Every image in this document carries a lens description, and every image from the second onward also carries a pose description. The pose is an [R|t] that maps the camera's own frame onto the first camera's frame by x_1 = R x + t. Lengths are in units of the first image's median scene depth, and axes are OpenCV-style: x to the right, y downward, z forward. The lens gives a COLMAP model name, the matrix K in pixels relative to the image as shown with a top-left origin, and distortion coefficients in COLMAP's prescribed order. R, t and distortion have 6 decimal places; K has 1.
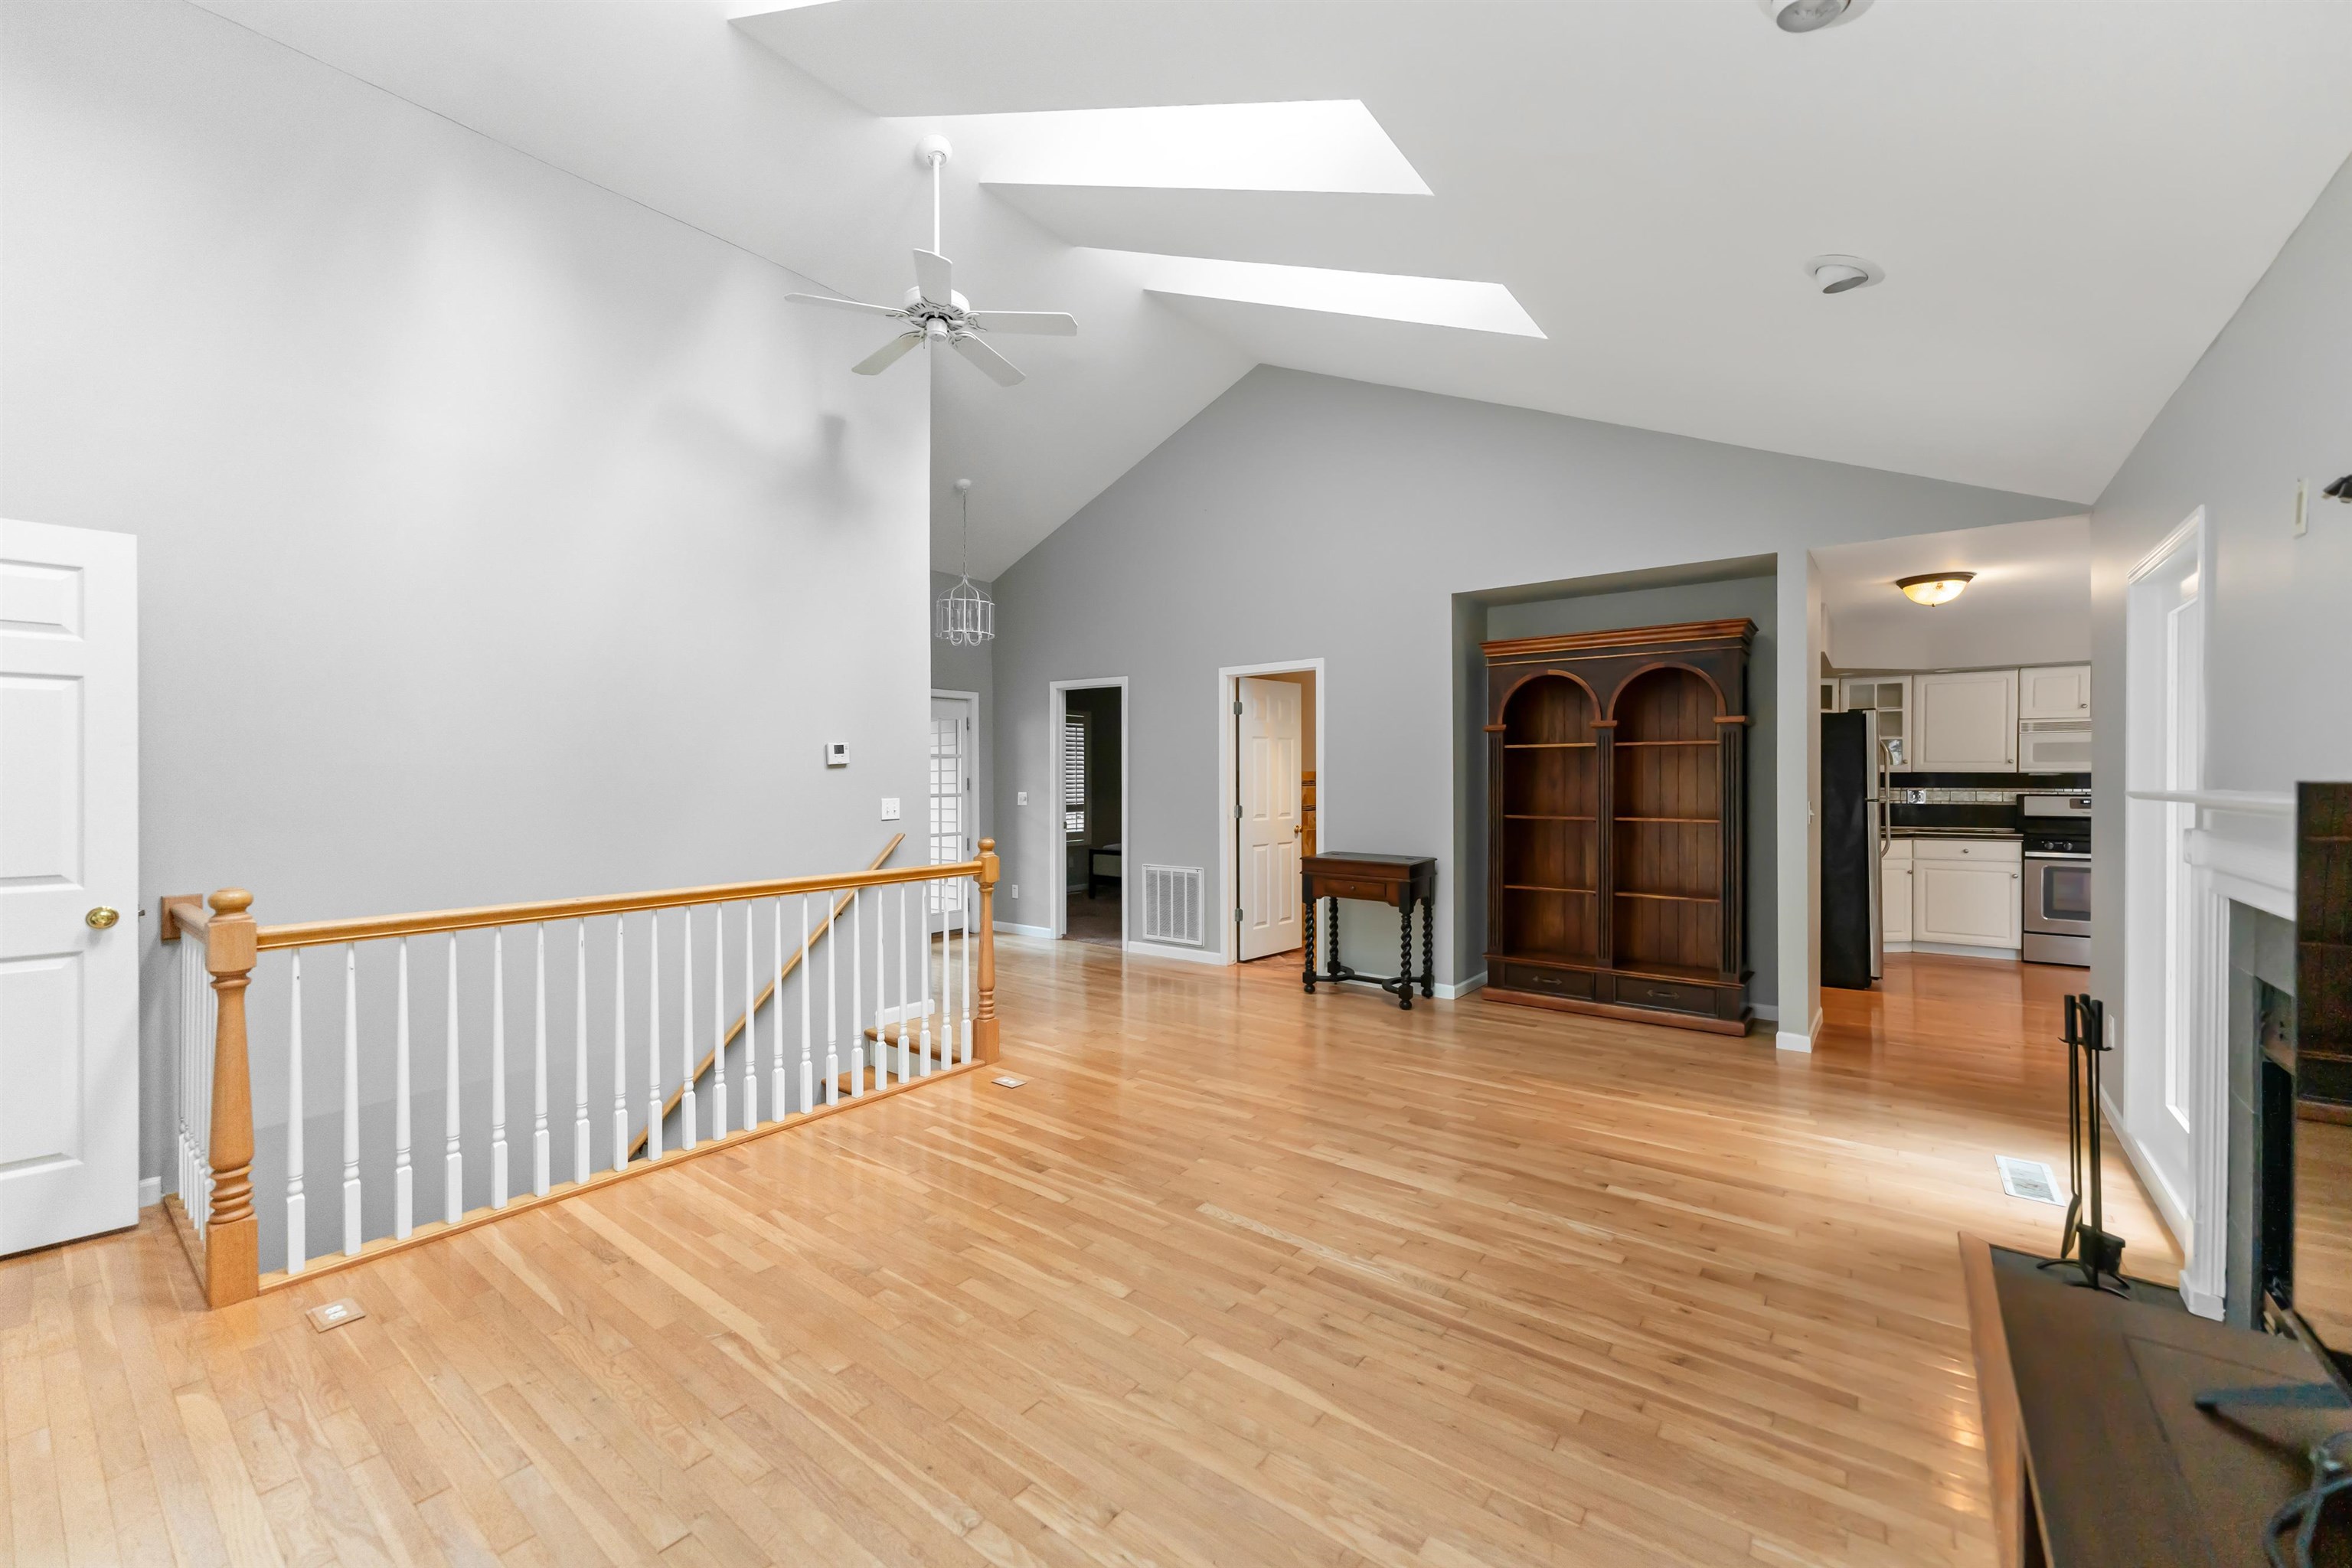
lens RADIAL K [[960.1, 0, 1160.1], [0, 960.1, 782.1], [0, 0, 1]] dist [0.000205, 0.000264]
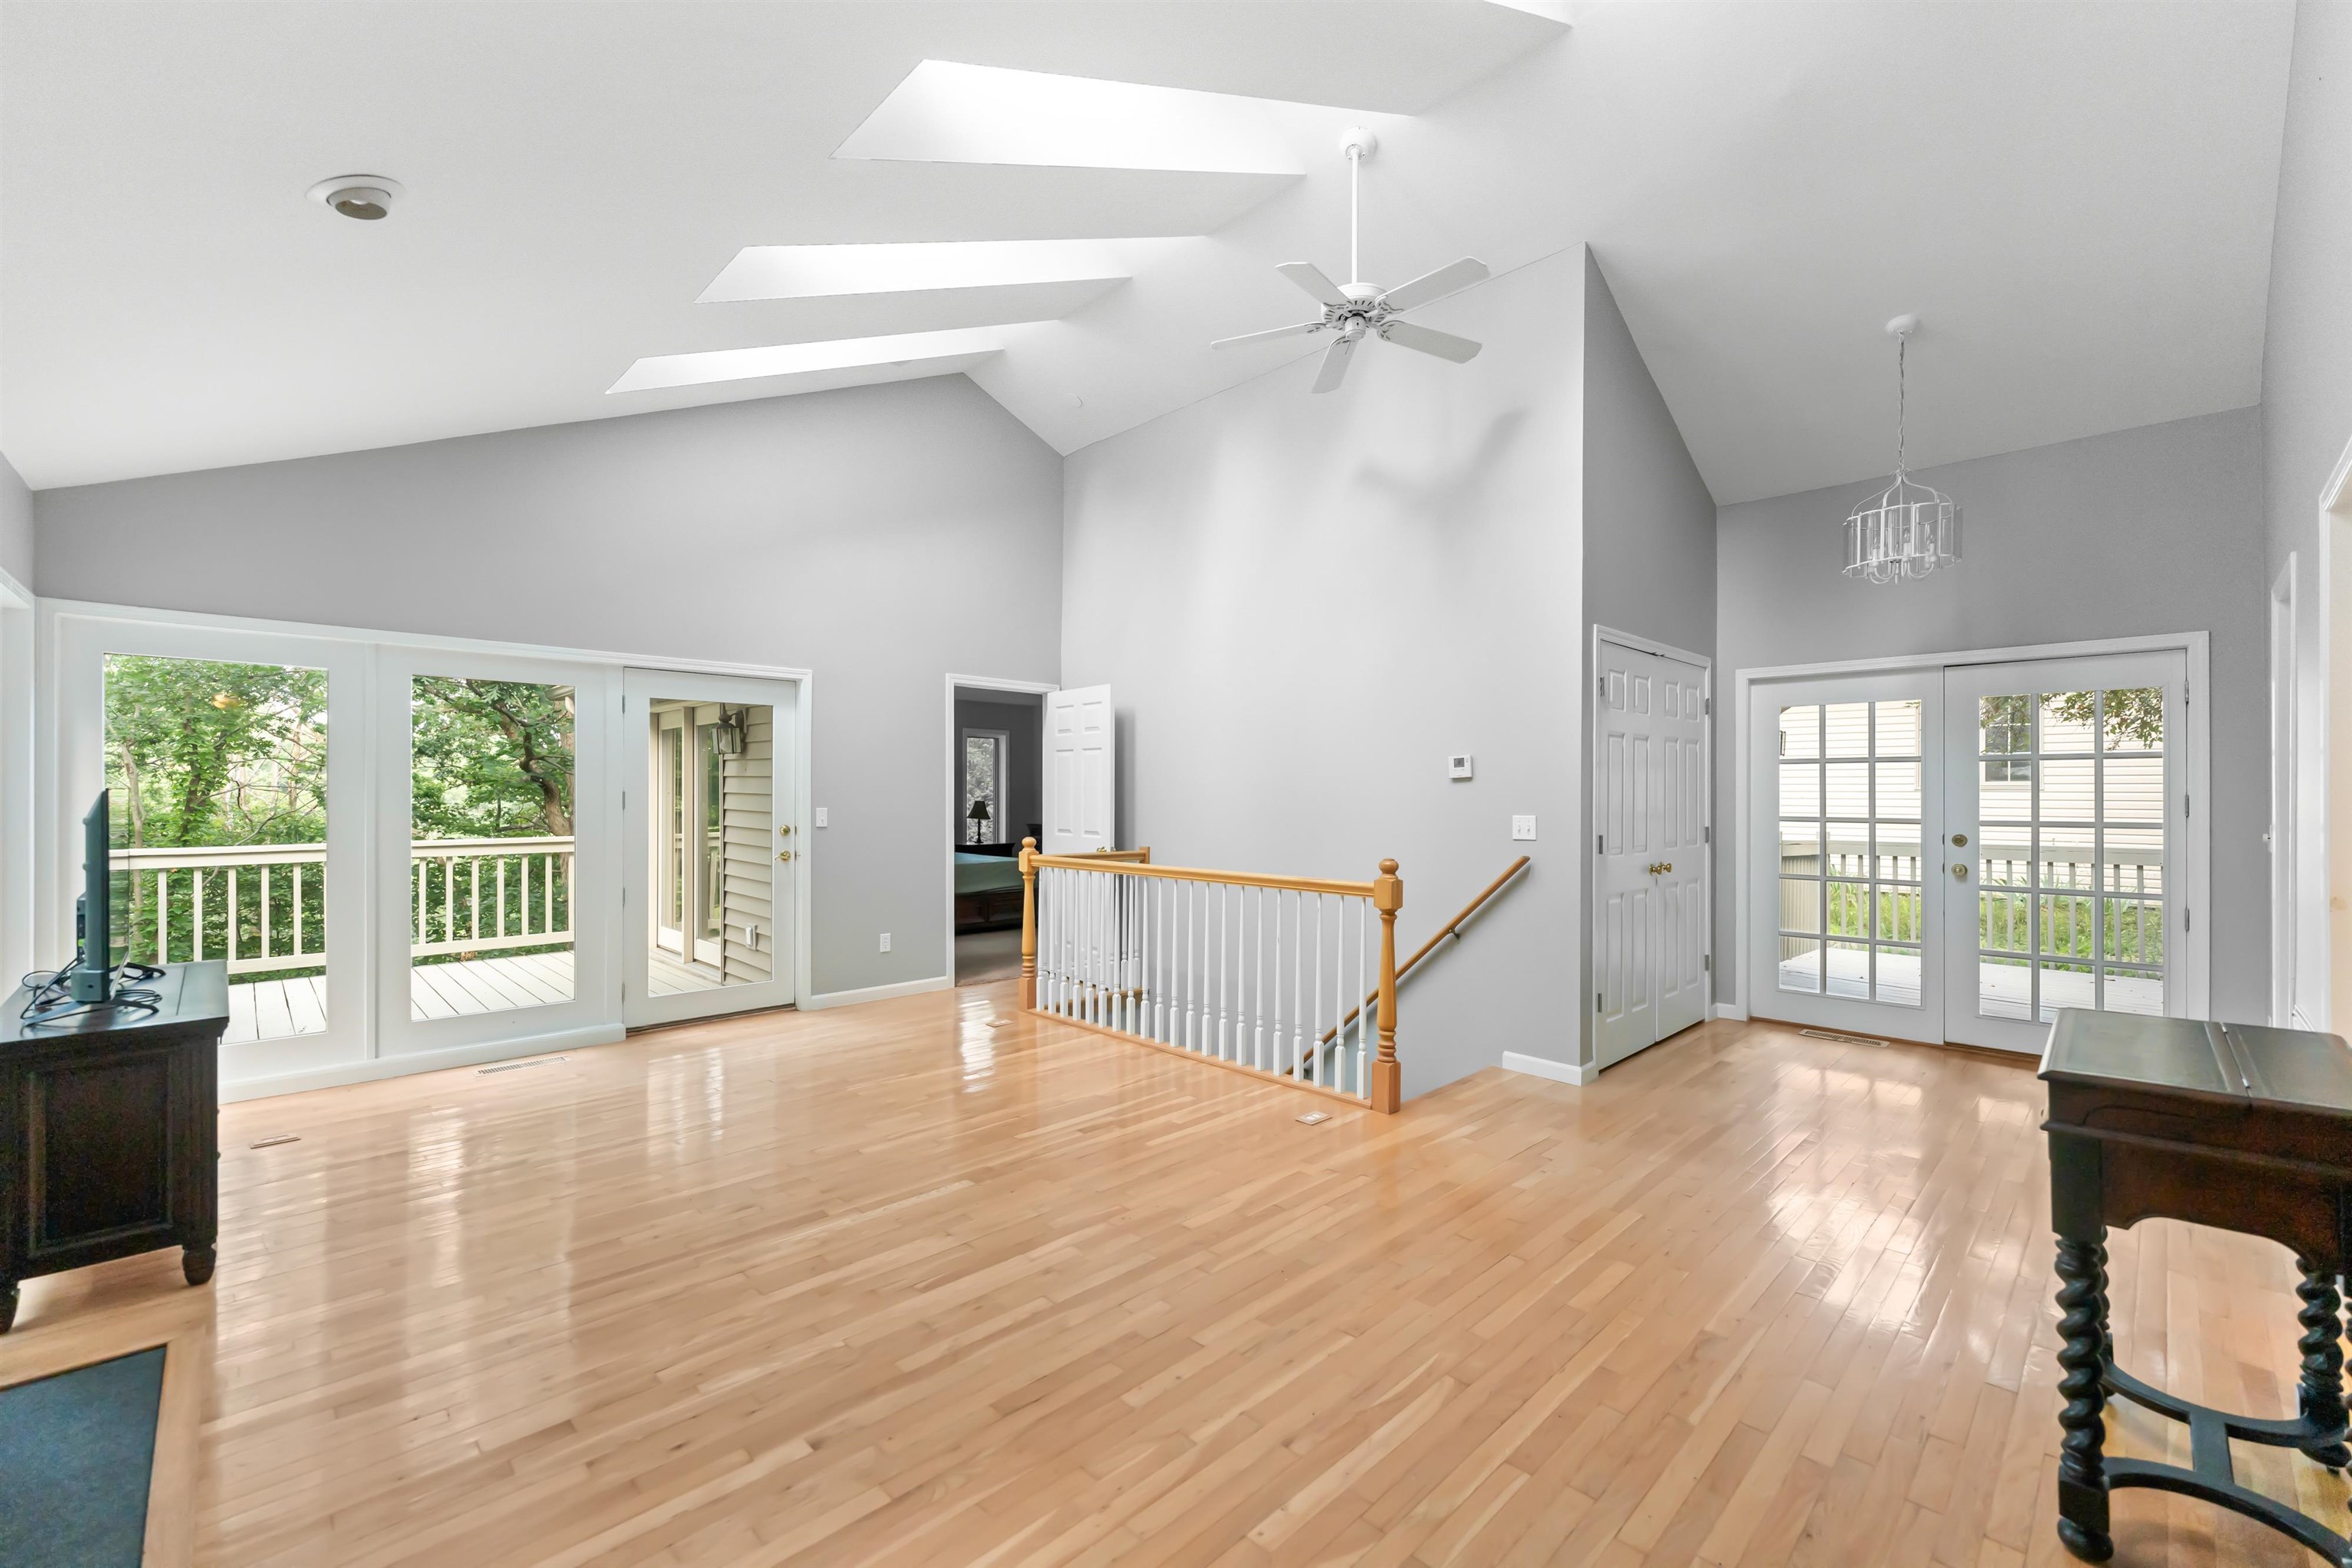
lens RADIAL K [[960.1, 0, 1169.1], [0, 960.1, 792.7], [0, 0, 1]] dist [0.000205, 0.000264]
pose [[-0.140709, 0.004321, -0.990042, 0.988771], [-0.001421, 0.999989, 0.004566, -0.011615], [0.990050, 0.002050, -0.140702, 1.236344]]
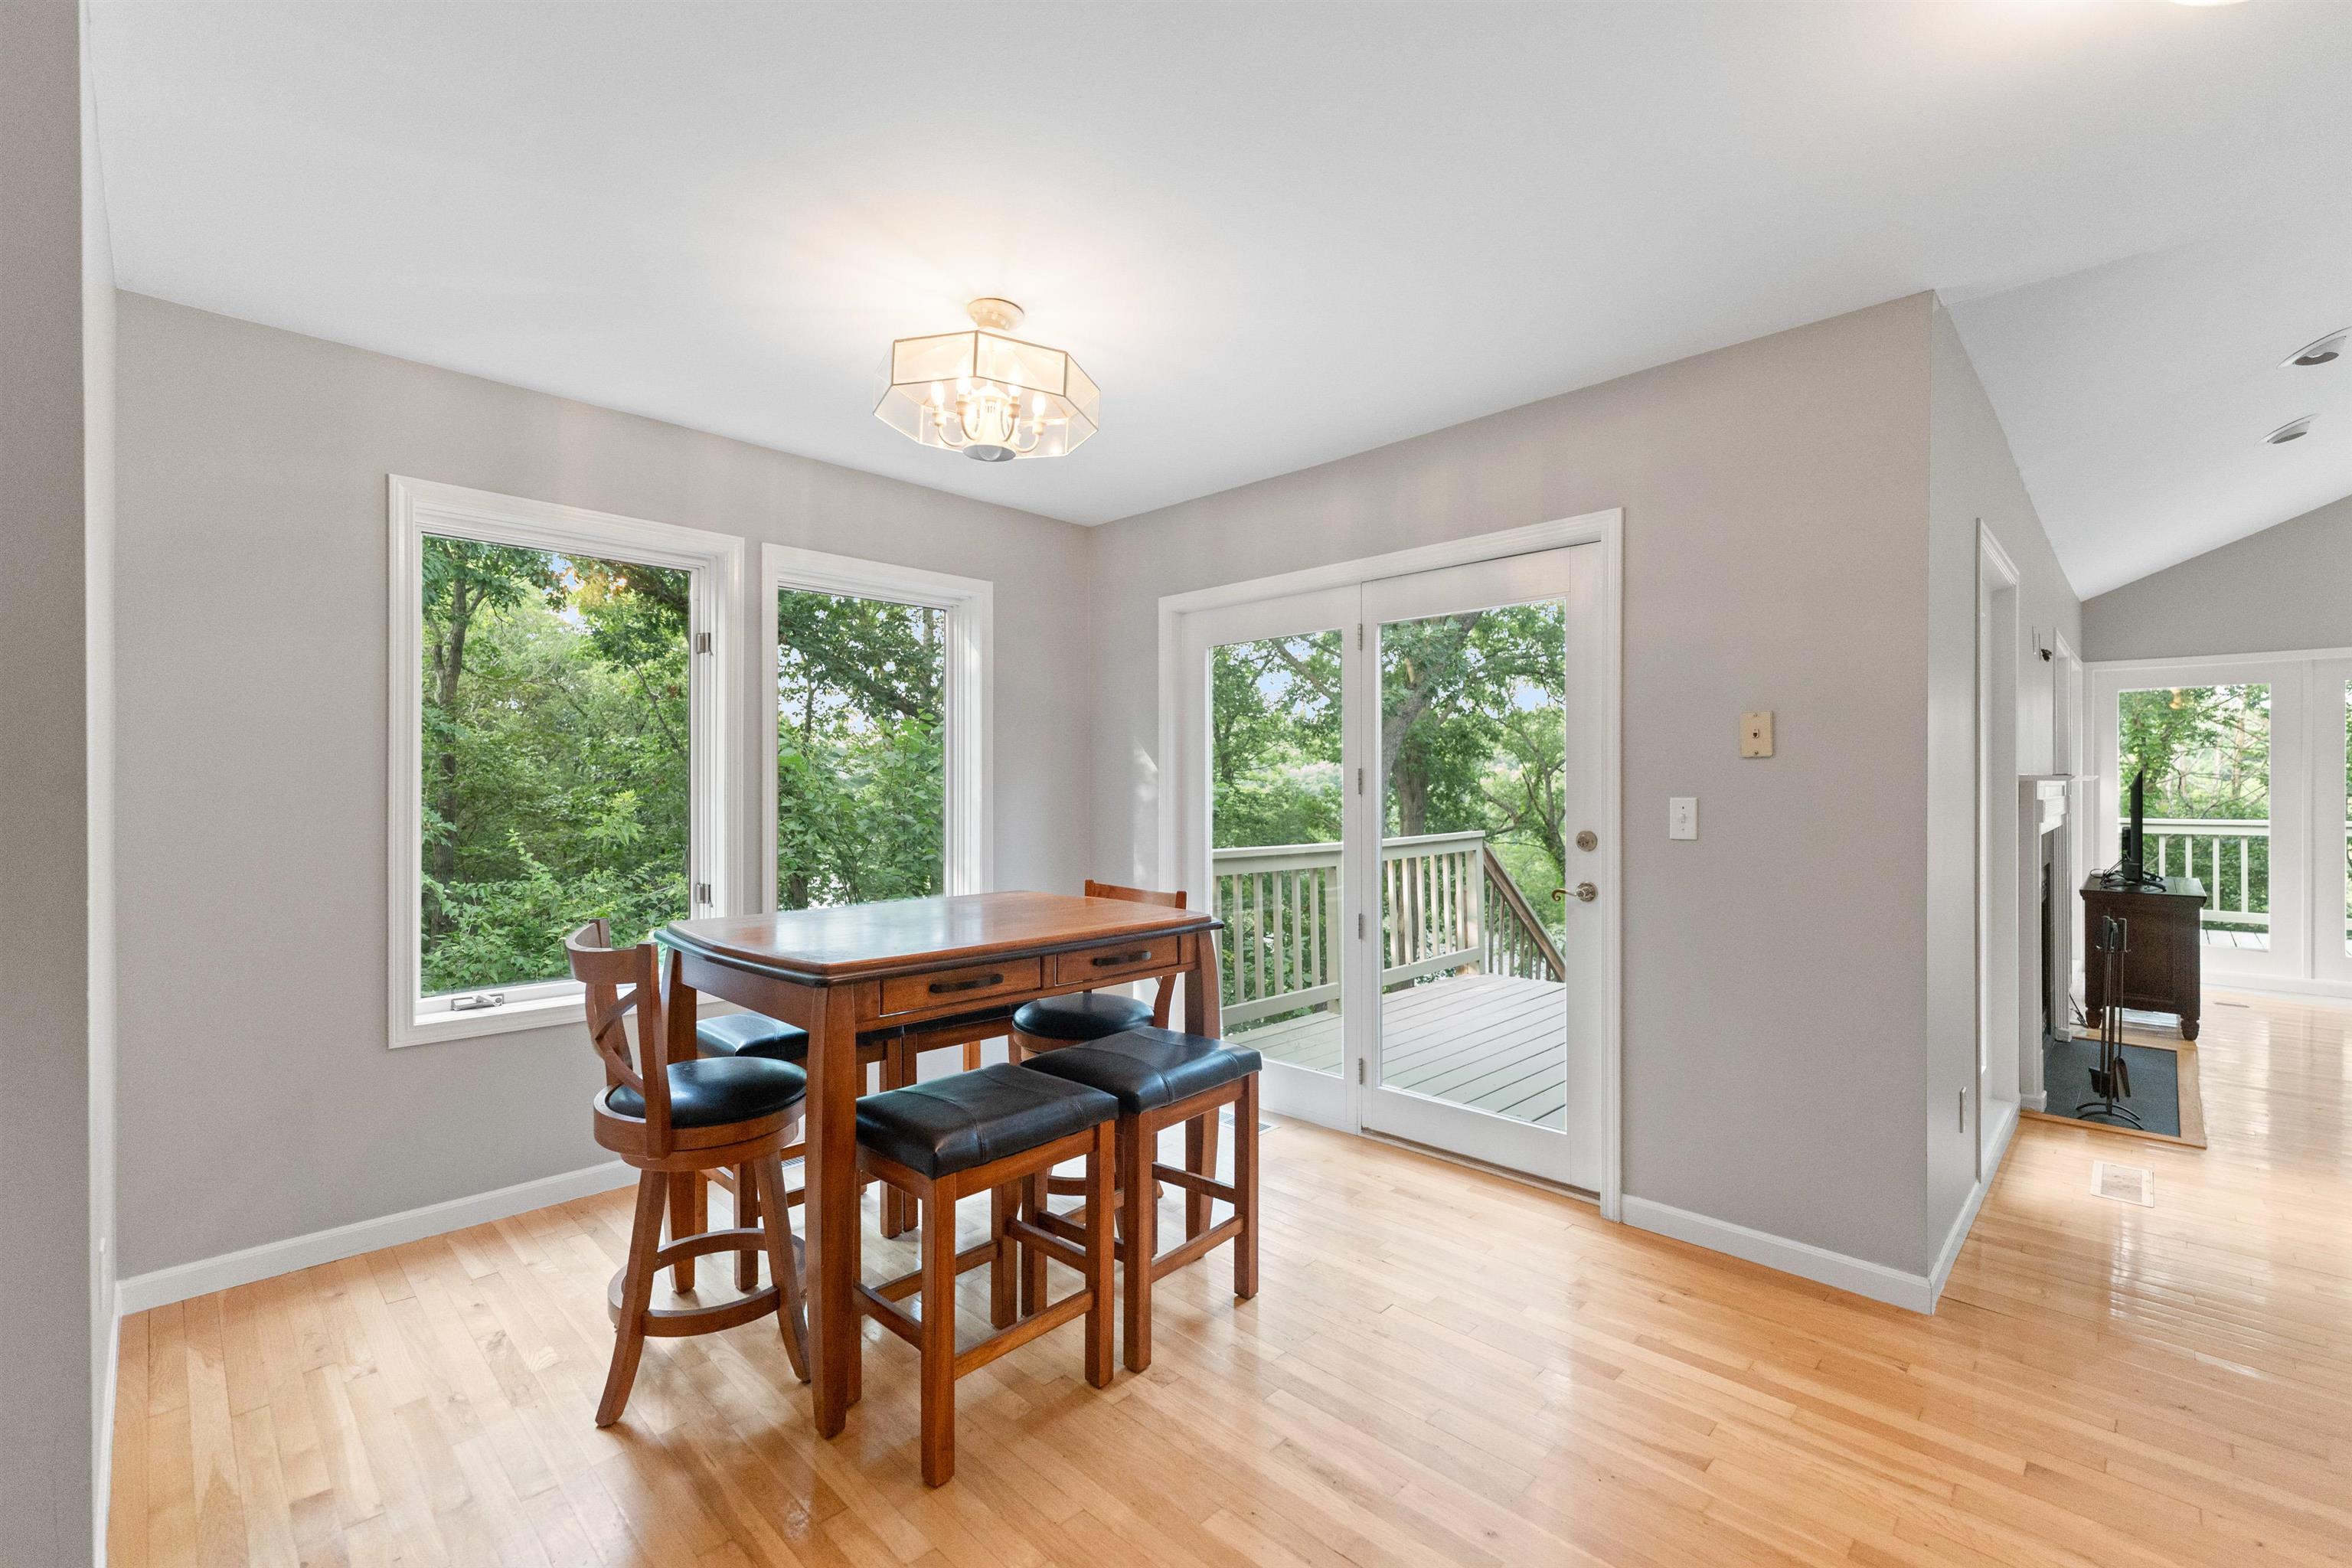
lens RADIAL K [[1016.0, 0, 1175.3], [0, 1016.0, 784.1], [0, 0, 1]] dist [-0.001081, -0.000416]
pose [[-0.993085, 0.001326, 0.117391, 1.076605], [0.002017, 0.999981, 0.005769, -0.010642], [-0.117381, 0.005966, -0.993069, 1.340914]]
